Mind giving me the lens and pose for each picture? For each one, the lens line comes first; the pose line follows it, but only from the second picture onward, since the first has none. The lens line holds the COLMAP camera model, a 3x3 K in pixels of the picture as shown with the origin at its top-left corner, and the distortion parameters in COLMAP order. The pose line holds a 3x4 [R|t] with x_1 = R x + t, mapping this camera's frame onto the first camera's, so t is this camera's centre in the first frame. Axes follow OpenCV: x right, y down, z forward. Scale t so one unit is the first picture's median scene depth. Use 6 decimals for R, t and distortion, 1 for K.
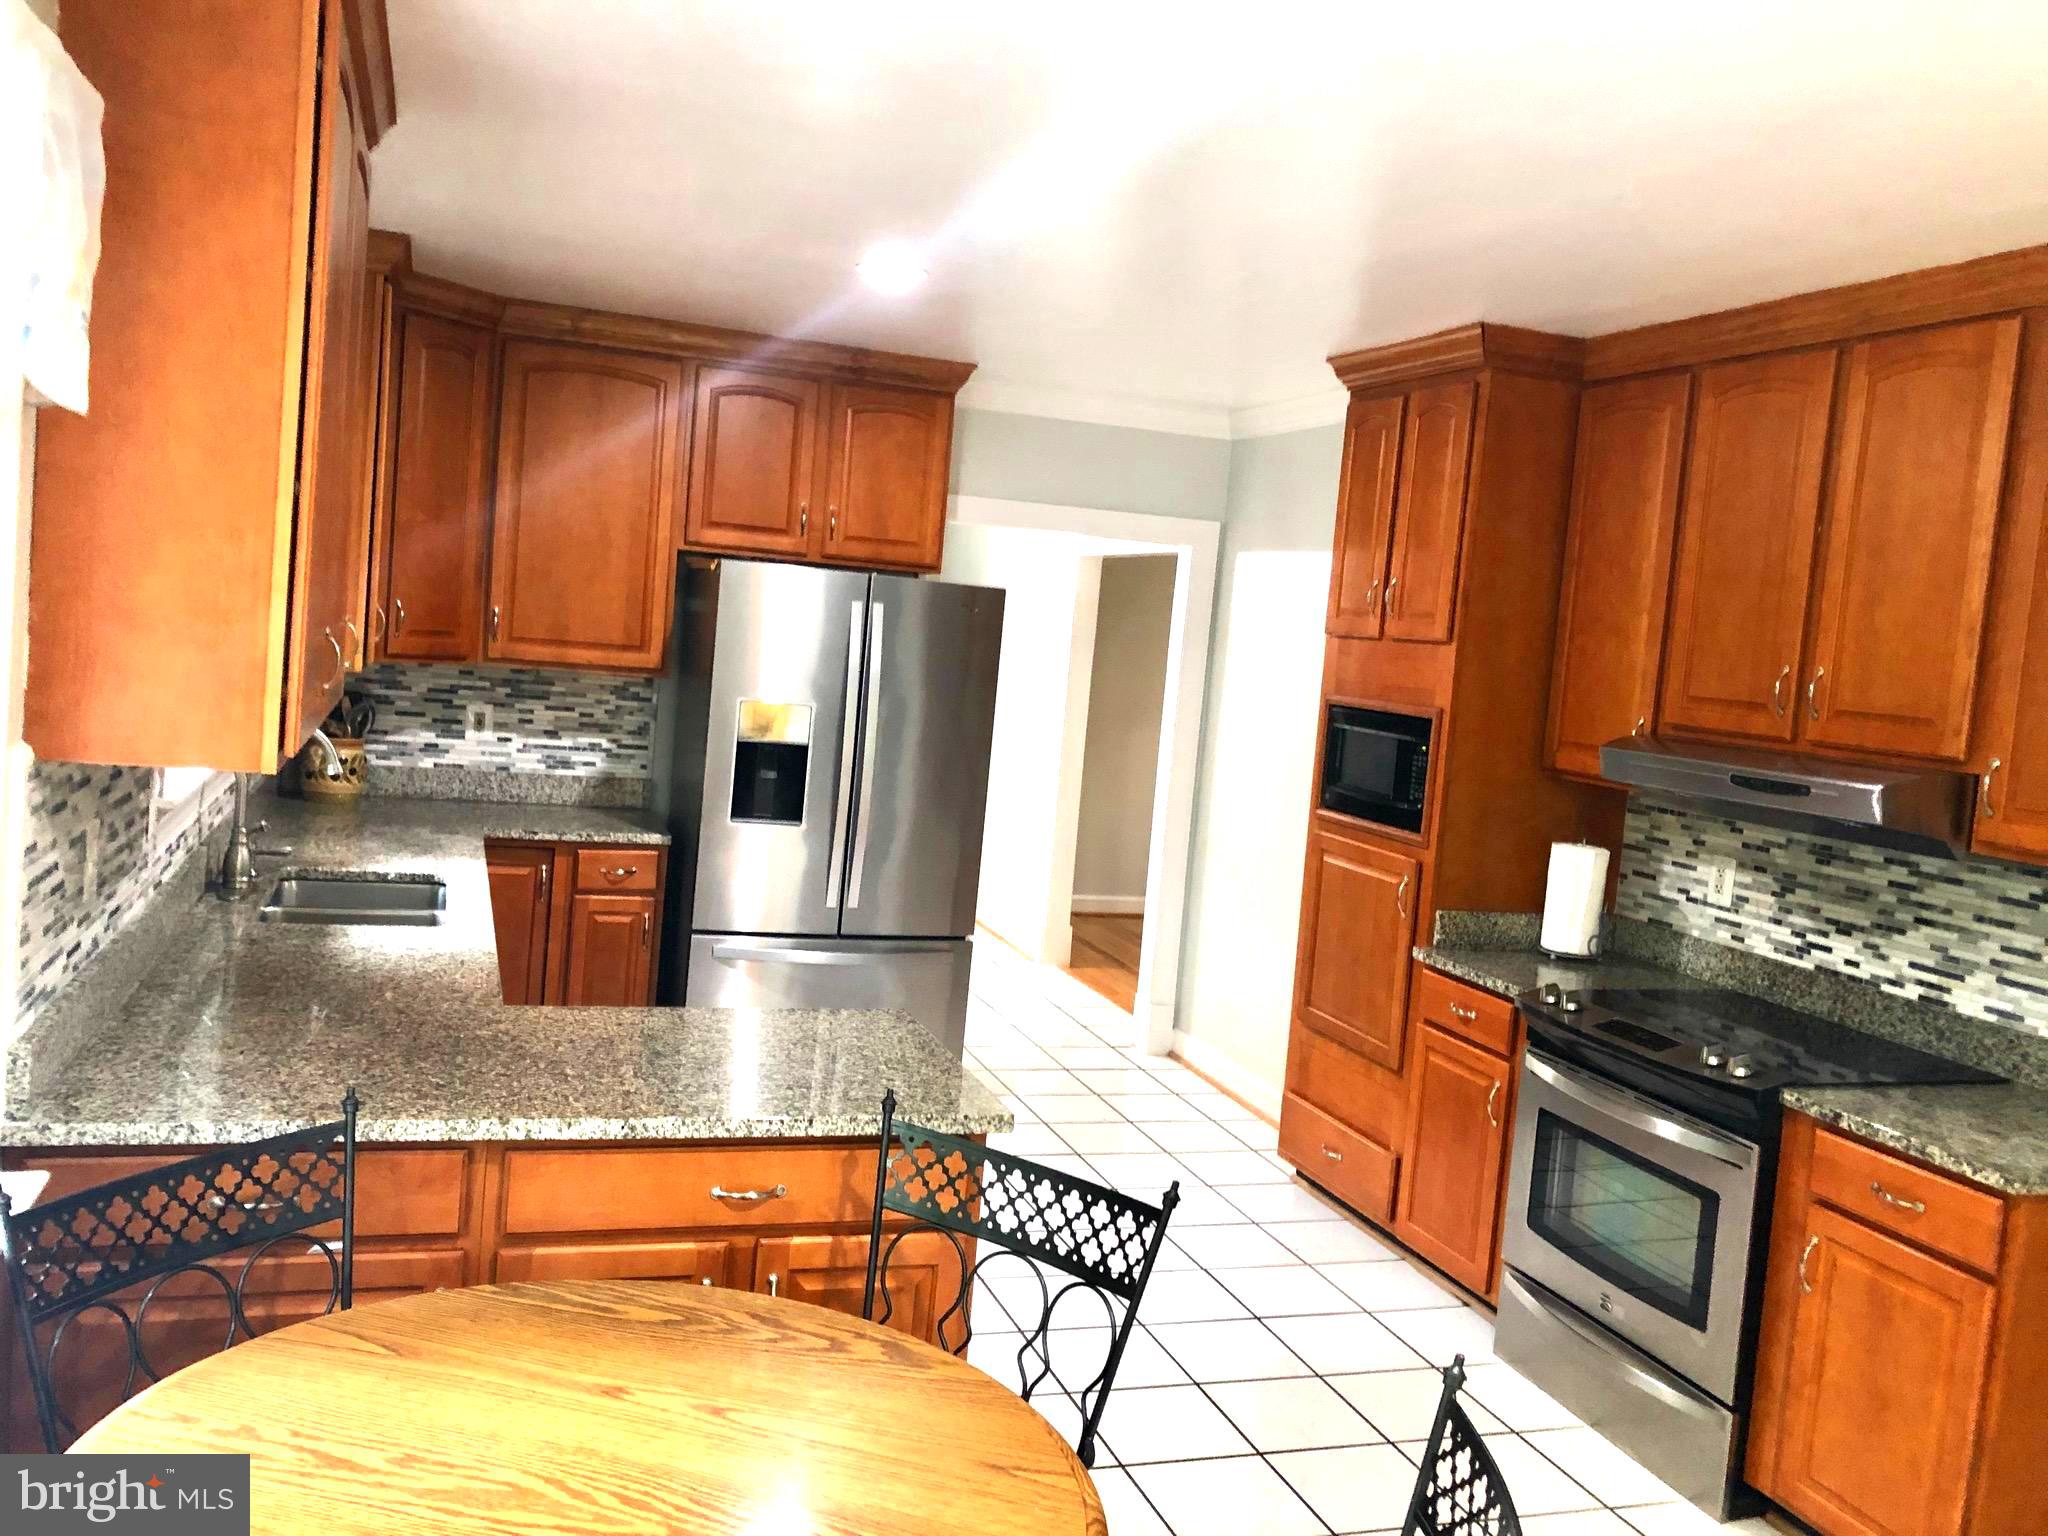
lens RADIAL K [[1684.4, 0, 1006.3], [0, 1684.4, 754.1], [0, 0, 1]] dist [0.008208, 0.005444]
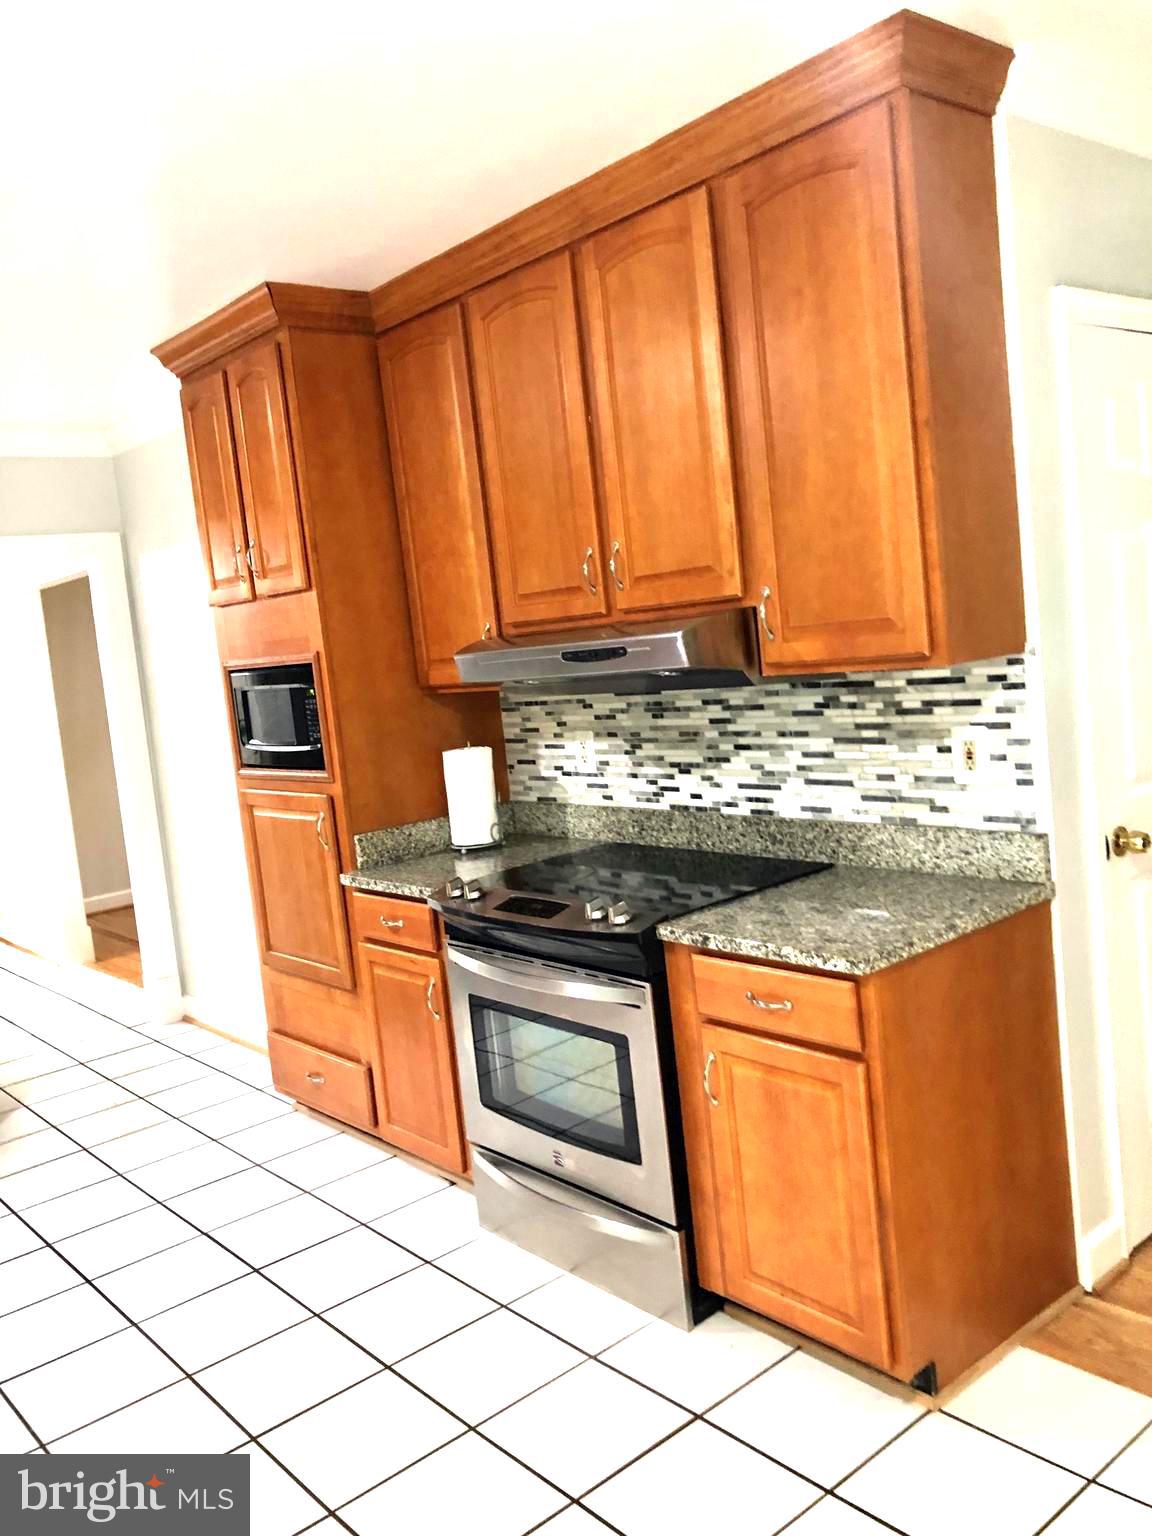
lens RADIAL K [[1282.1, 0, 576.0], [0, 1282.1, 768.0], [0, 0, 1]] dist [0.057510, -0.114151]
pose [[0.909001, -0.220684, 0.353575, 0.114073], [0.210185, 0.975269, 0.068352, 0.026407], [-0.359915, 0.012184, 0.932905, 0.200240]]
